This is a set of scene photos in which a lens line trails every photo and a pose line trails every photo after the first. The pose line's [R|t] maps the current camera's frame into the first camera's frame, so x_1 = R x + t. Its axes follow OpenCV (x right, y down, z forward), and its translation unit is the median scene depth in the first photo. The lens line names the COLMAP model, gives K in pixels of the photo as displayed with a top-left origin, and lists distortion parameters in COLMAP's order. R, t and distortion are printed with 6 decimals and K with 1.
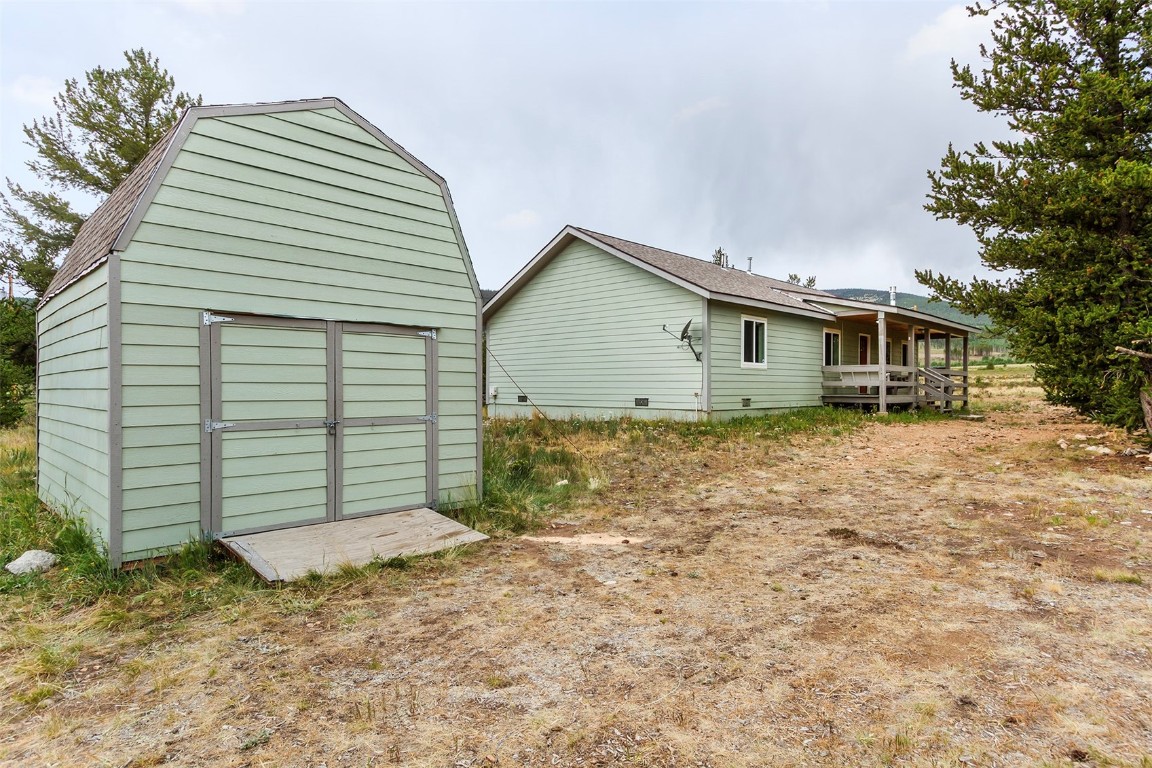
lens RADIAL K [[645.4, 0, 570.7], [0, 645.4, 383.6], [0, 0, 1]] dist [0.025837, 0.000005]
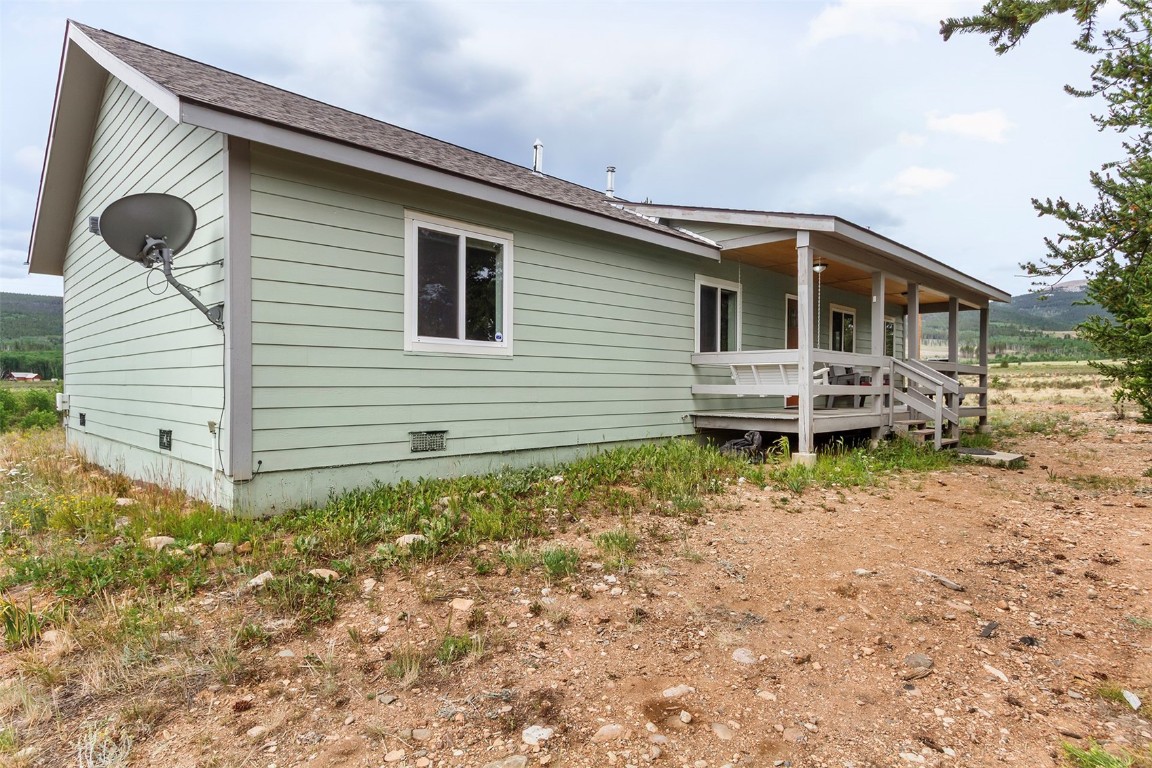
lens RADIAL K [[645.4, 0, 579.6], [0, 645.4, 386.3], [0, 0, 1]] dist [0.025837, 0.000005]
pose [[0.999994, 0.001162, -0.003361, 0.305603], [-0.001139, 0.999977, 0.006752, -0.005480], [0.003369, -0.006748, 0.999972, 0.515132]]
